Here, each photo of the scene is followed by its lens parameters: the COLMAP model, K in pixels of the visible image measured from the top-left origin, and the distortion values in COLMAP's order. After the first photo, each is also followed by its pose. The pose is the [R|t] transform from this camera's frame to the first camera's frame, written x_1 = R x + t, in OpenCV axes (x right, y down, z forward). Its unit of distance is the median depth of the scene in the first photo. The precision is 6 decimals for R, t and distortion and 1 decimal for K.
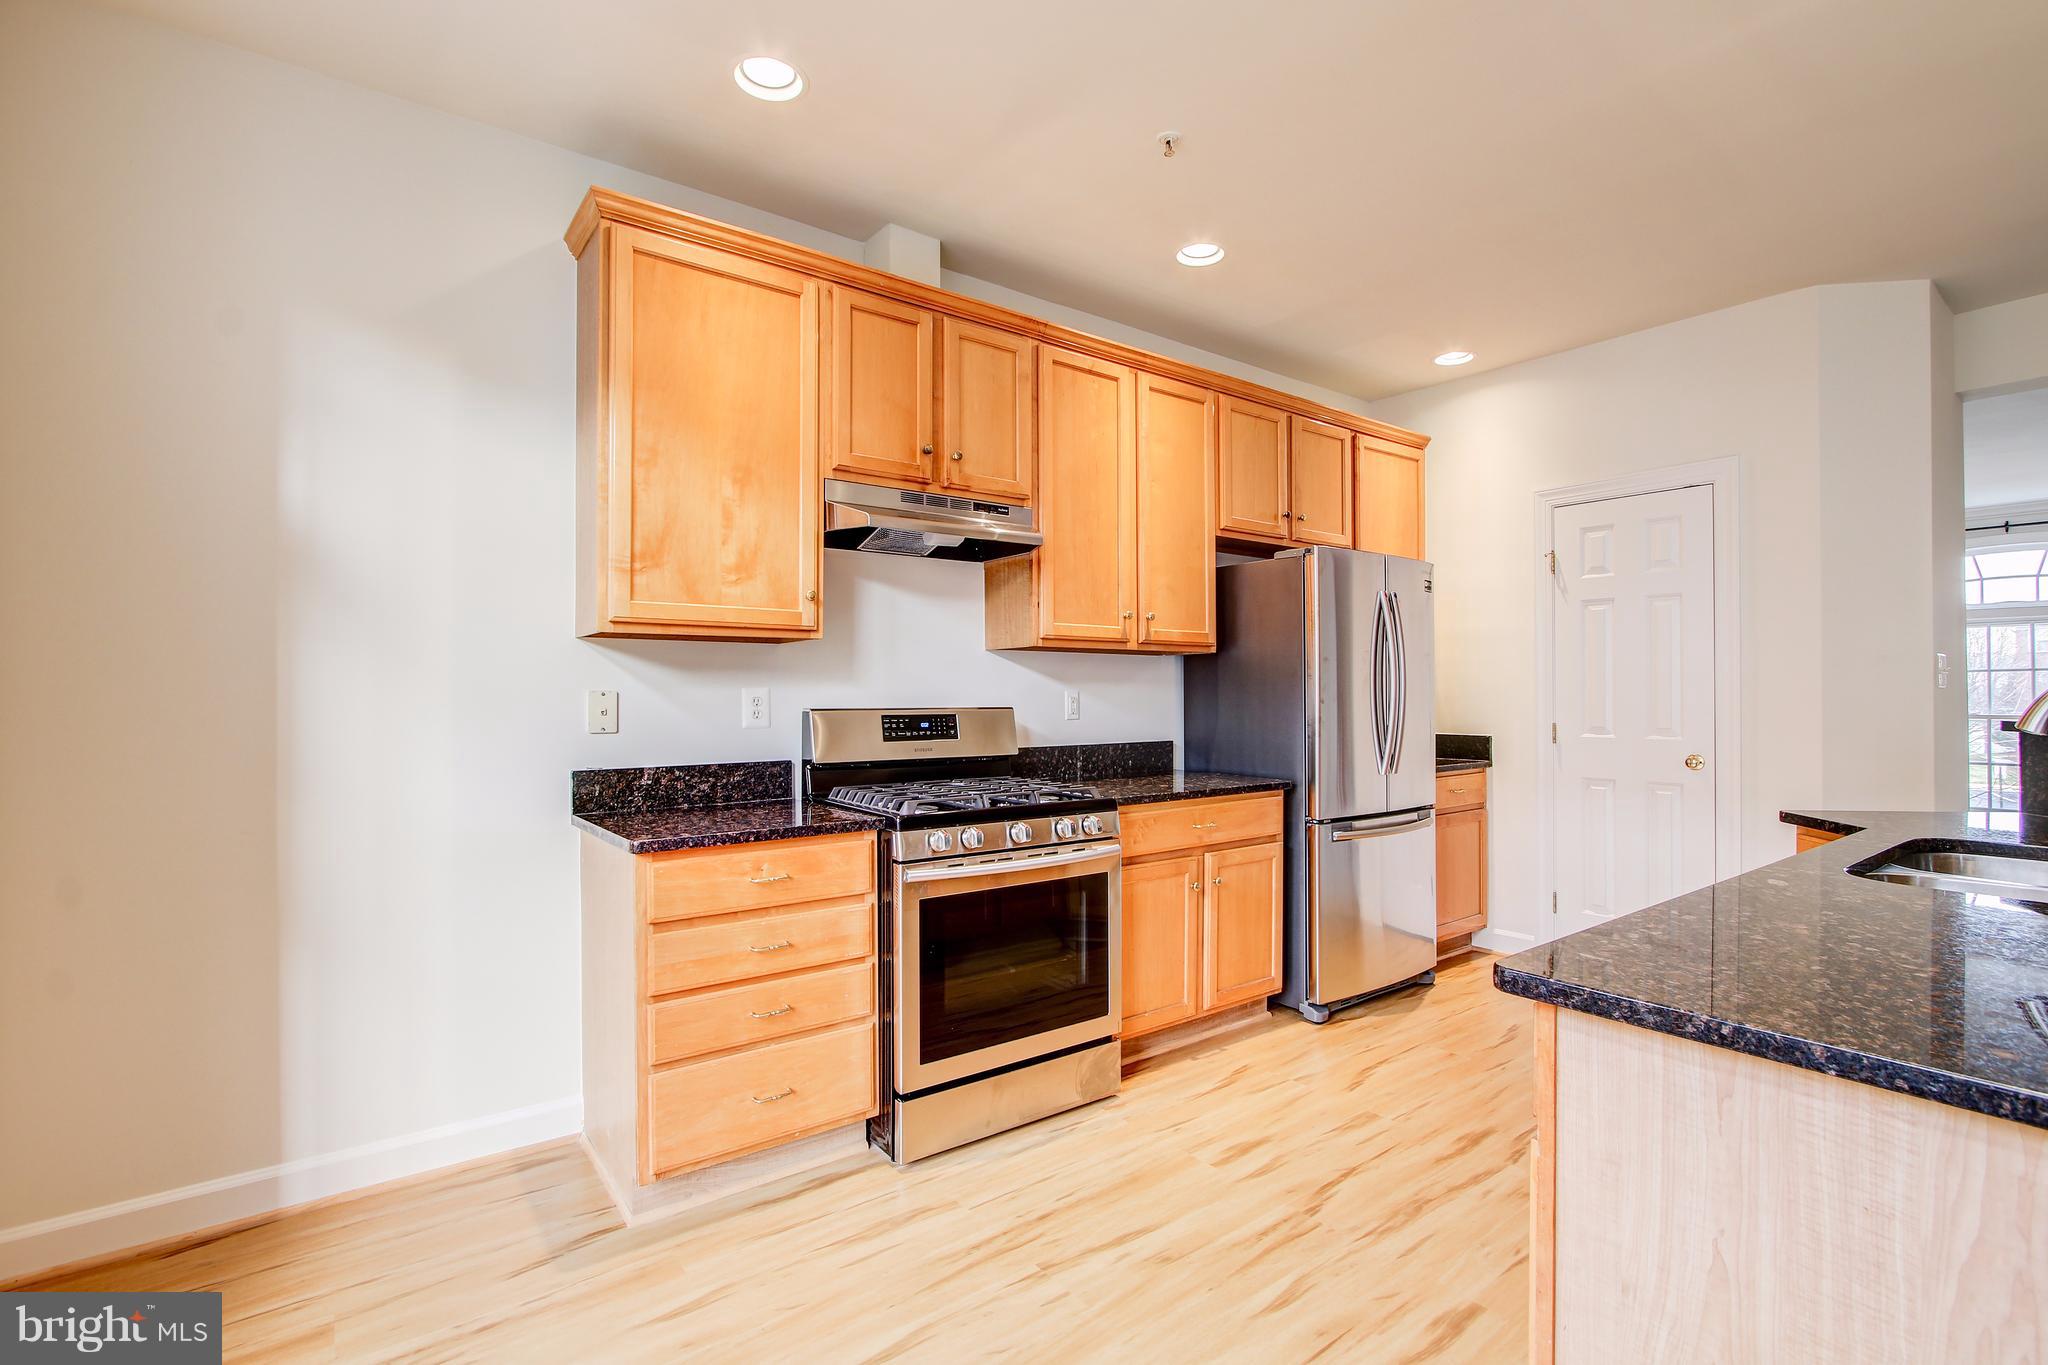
lens RADIAL K [[944.4, 0, 1034.2], [0, 944.4, 687.5], [0, 0, 1]] dist [-0.014665, 0.002263]
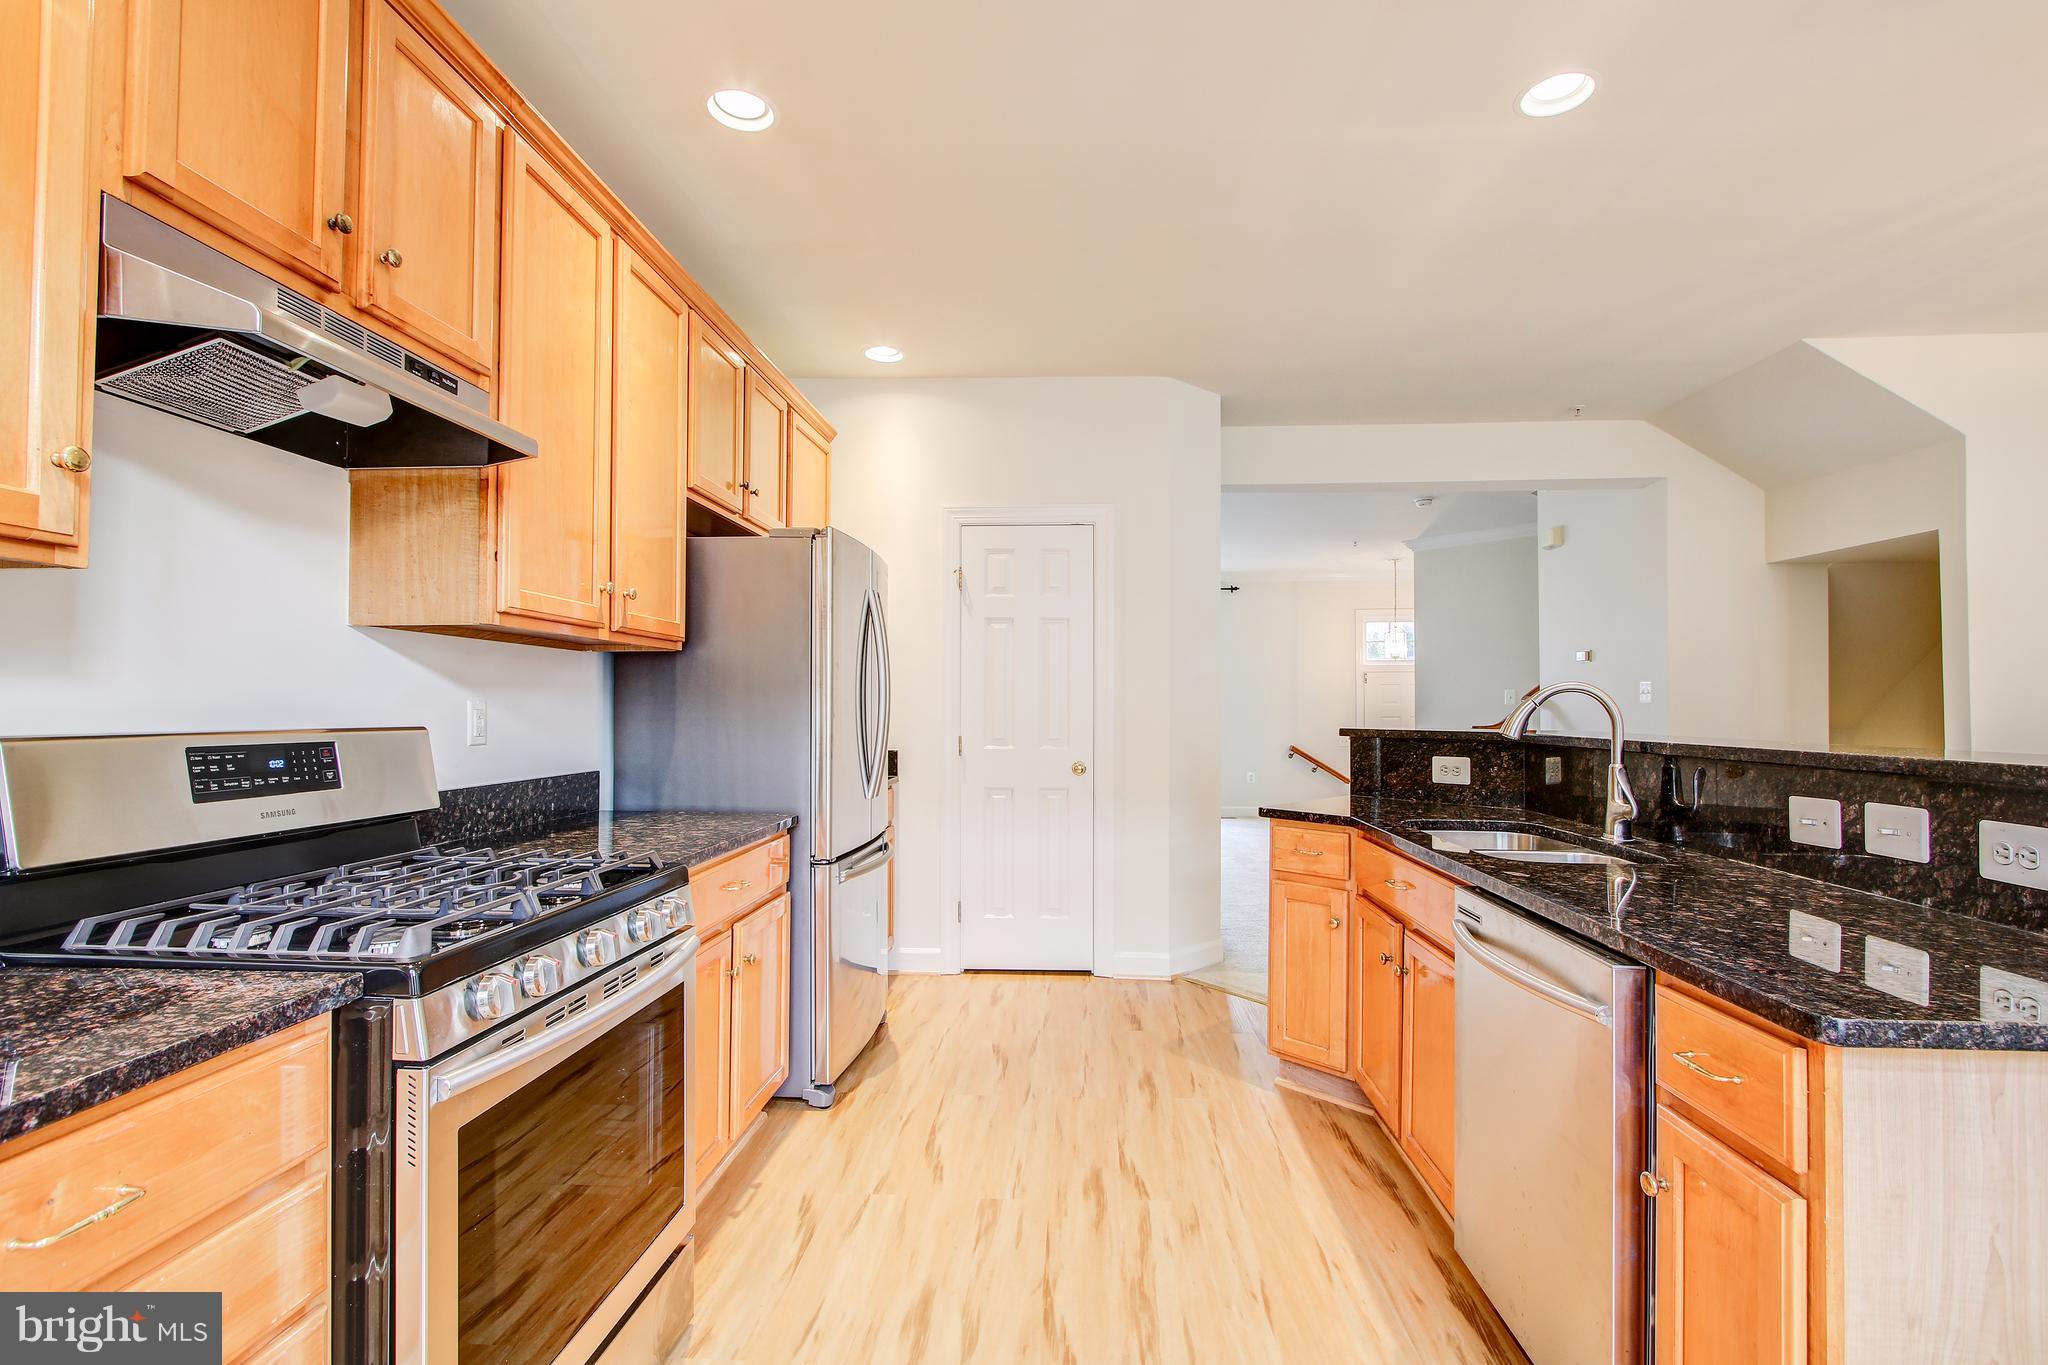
lens RADIAL K [[944.4, 0, 1049.9], [0, 944.4, 687.7], [0, 0, 1]] dist [-0.014665, 0.002263]
pose [[0.641773, 0.019637, 0.766643, -0.247841], [-0.009750, 0.999800, -0.017448, 0.003663], [-0.766833, 0.003723, 0.641836, 0.380784]]
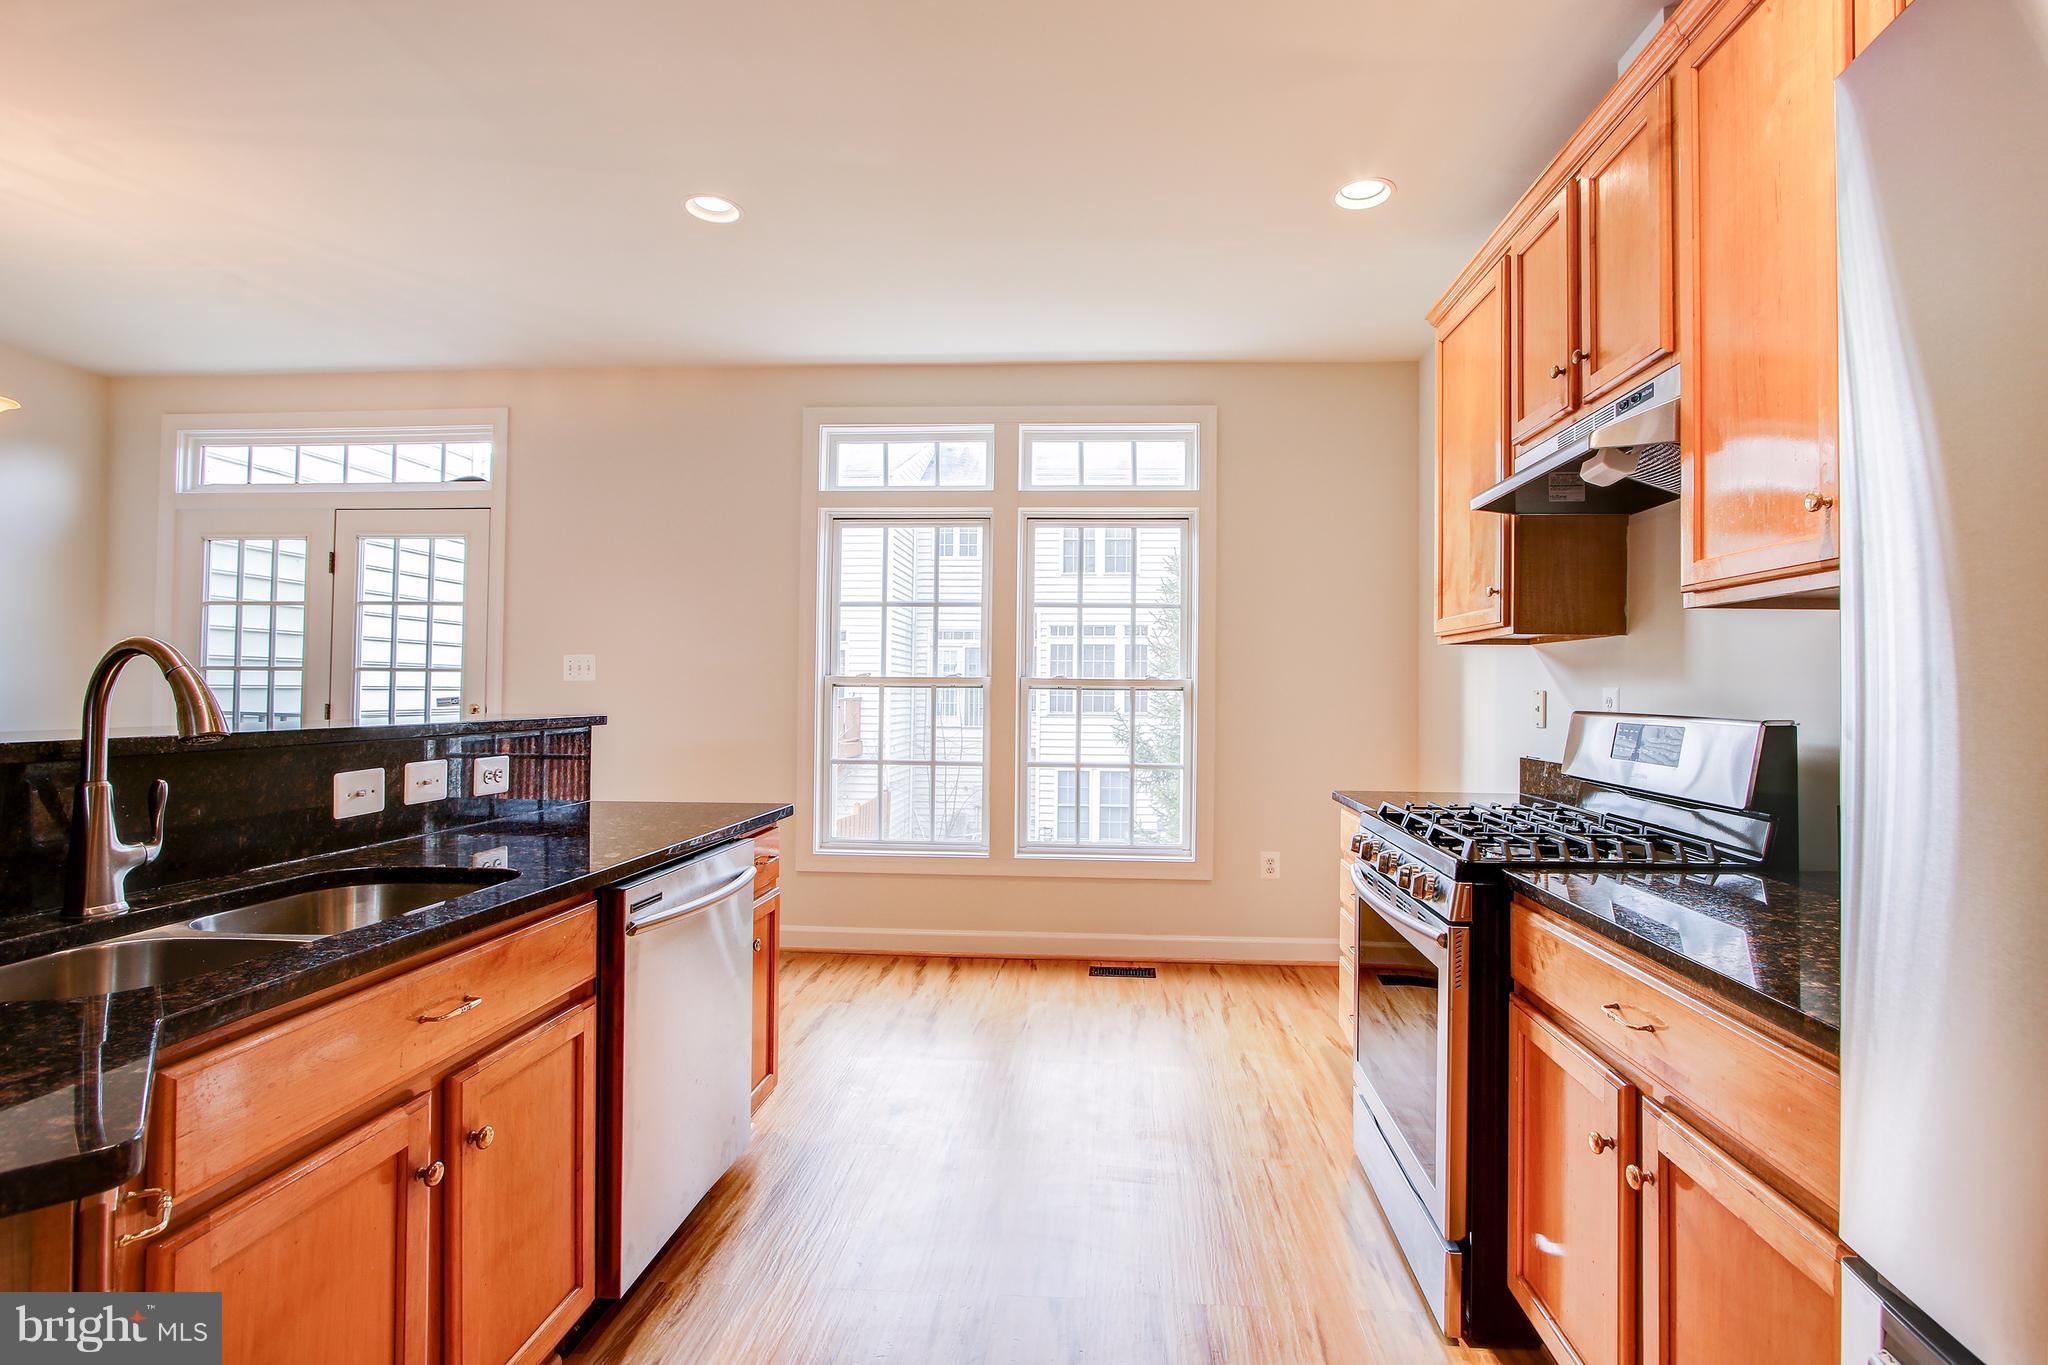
lens RADIAL K [[944.4, 0, 1097.1], [0, 944.4, 670.3], [0, 0, 1]] dist [-0.014665, 0.002263]
pose [[-0.641583, -0.017005, -0.766865, 0.694176], [0.002245, 0.999708, -0.024046, 0.006083], [0.767050, -0.017149, -0.641358, 1.192652]]
